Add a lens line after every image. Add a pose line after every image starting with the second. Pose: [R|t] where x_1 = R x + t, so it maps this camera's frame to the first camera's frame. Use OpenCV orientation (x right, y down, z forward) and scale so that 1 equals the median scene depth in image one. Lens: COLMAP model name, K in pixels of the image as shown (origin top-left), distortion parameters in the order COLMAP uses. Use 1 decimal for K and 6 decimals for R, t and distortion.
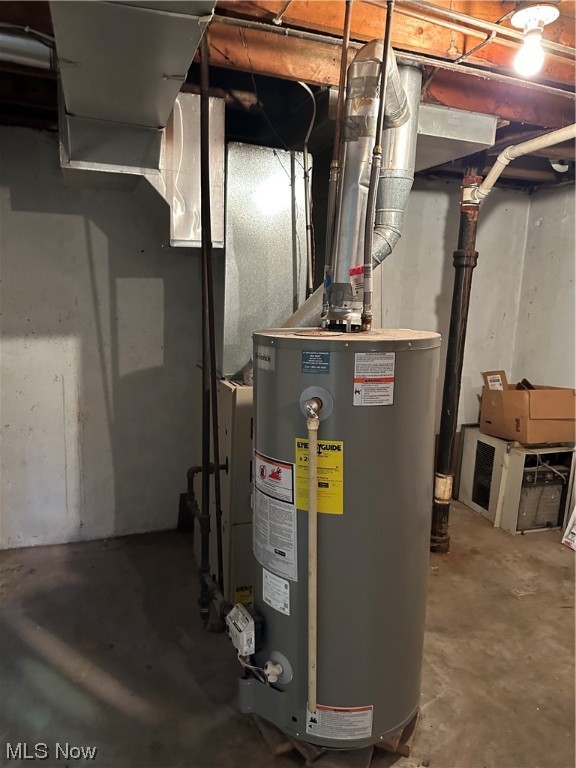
lens RADIAL K [[541.7, 0, 291.5], [0, 541.7, 382.7], [0, 0, 1]] dist [-0.005428, -0.038641]
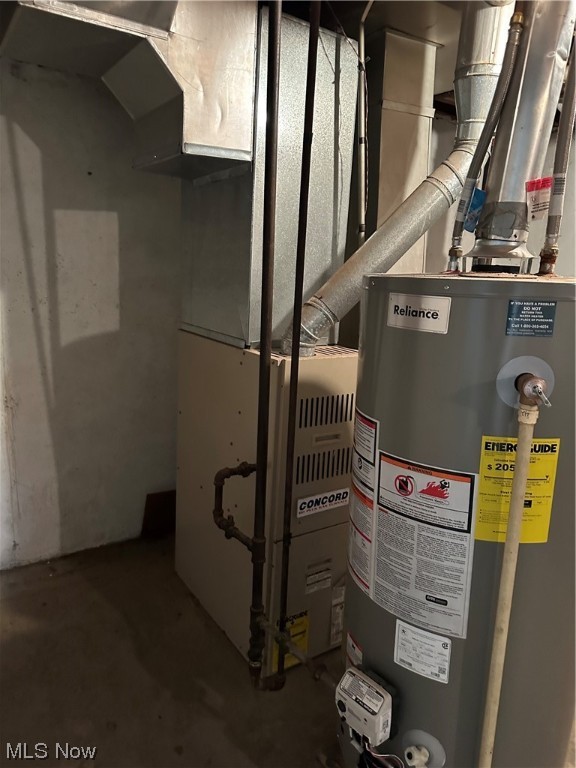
lens RADIAL K [[541.7, 0, 283.8], [0, 541.7, 385.9], [0, 0, 1]] dist [-0.005428, -0.038641]
pose [[0.974445, -0.036964, 0.221563, -0.270426], [0.020606, 0.996918, 0.075694, -0.009665], [-0.223678, -0.069194, 0.972204, 0.304619]]
